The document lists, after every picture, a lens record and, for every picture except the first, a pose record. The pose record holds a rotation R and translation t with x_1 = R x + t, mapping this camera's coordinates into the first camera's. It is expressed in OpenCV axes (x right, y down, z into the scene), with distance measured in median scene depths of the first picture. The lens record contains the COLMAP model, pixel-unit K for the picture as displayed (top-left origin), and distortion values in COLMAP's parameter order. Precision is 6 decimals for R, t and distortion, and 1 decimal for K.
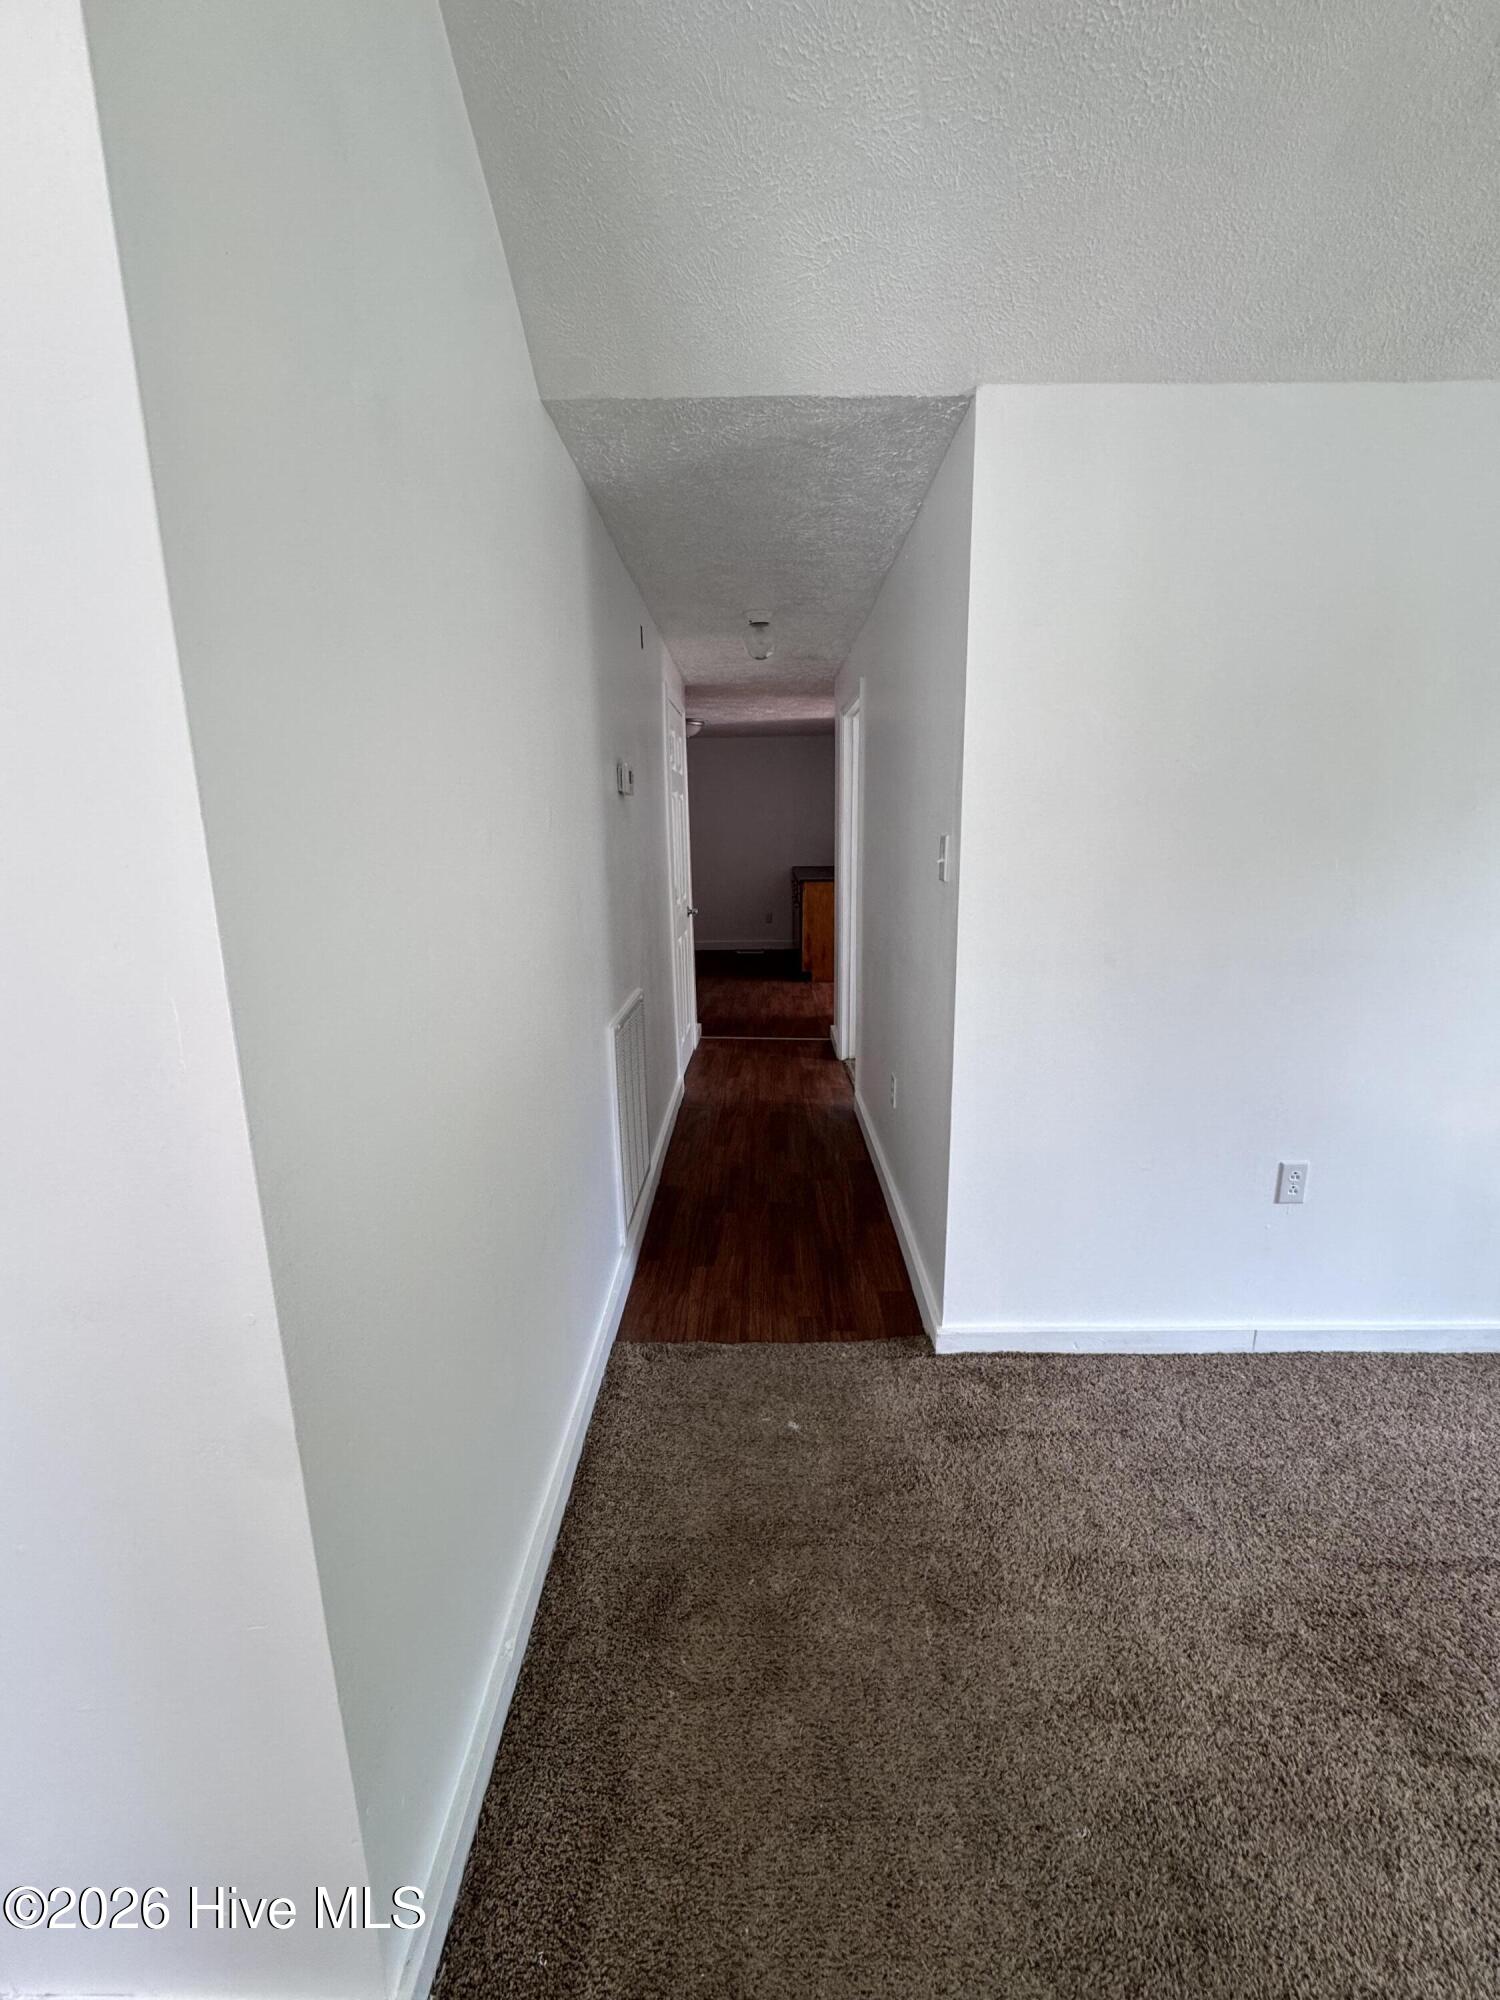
lens RADIAL K [[796.3, 0, 752.3], [0, 796.3, 994.3], [0, 0, 1]] dist [-0.004372, 0.000583]
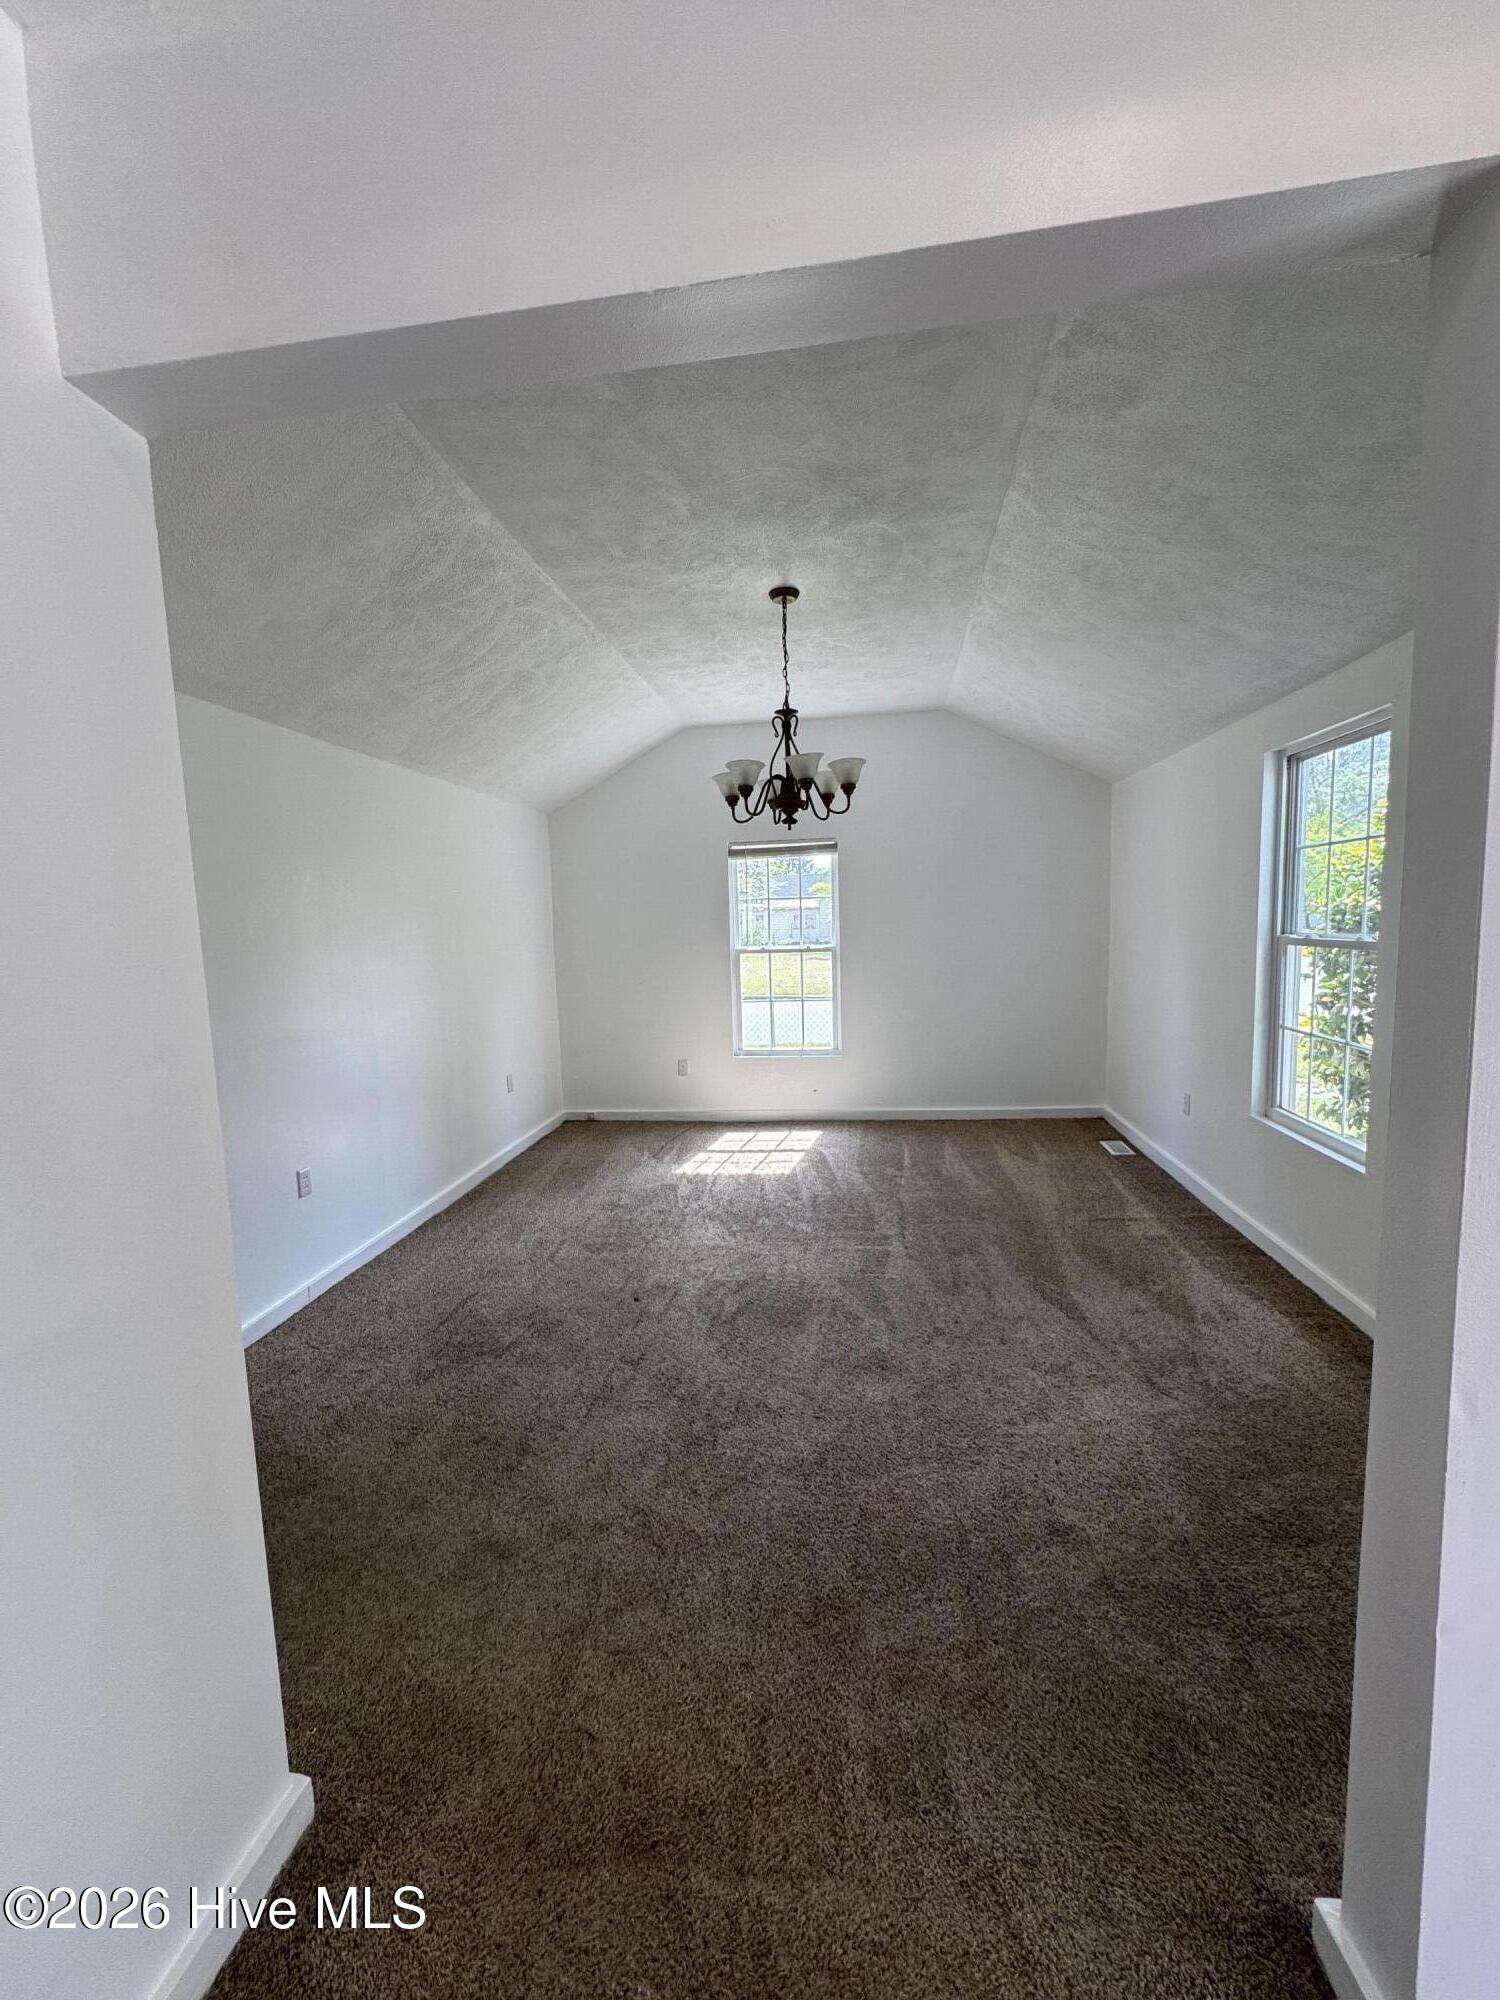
lens RADIAL K [[796.3, 0, 754.6], [0, 796.3, 999.4], [0, 0, 1]] dist [-0.004372, 0.000583]
pose [[0.113110, -0.087976, 0.989680, -0.825646], [0.231638, 0.970960, 0.059838, -0.001054], [-0.966204, 0.222479, 0.130204, -0.157990]]
